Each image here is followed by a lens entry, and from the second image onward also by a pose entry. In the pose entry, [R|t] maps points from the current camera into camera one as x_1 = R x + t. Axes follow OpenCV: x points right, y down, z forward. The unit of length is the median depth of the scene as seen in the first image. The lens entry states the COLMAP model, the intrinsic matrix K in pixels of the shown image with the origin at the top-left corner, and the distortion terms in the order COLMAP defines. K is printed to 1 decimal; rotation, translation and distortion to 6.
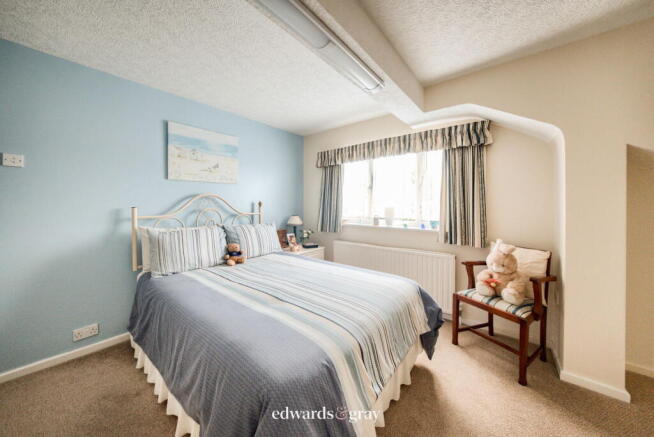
lens RADIAL K [[232.3, 0, 325.5], [0, 232.3, 204.8], [0, 0, 1]] dist [-0.000604, -0.000025]
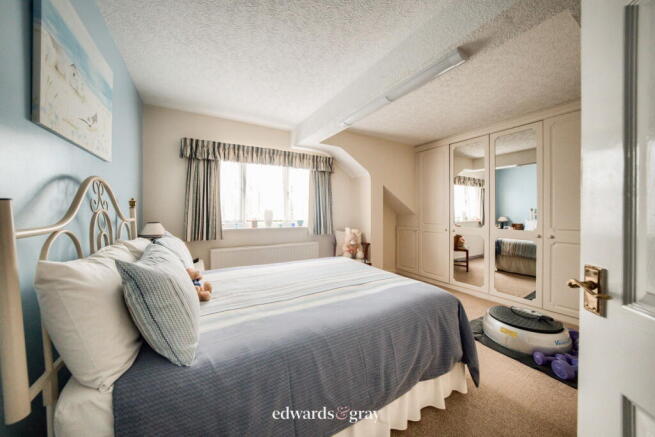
lens RADIAL K [[216.4, 0, 327.9], [0, 216.4, 213.8], [0, 0, 1]] dist [-0.000127, -0.000008]
pose [[0.356597, -0.006500, 0.934236, -0.609800], [0.001184, 0.999978, 0.006506, 0.022032], [-0.934258, -0.001213, 0.356597, 0.365829]]
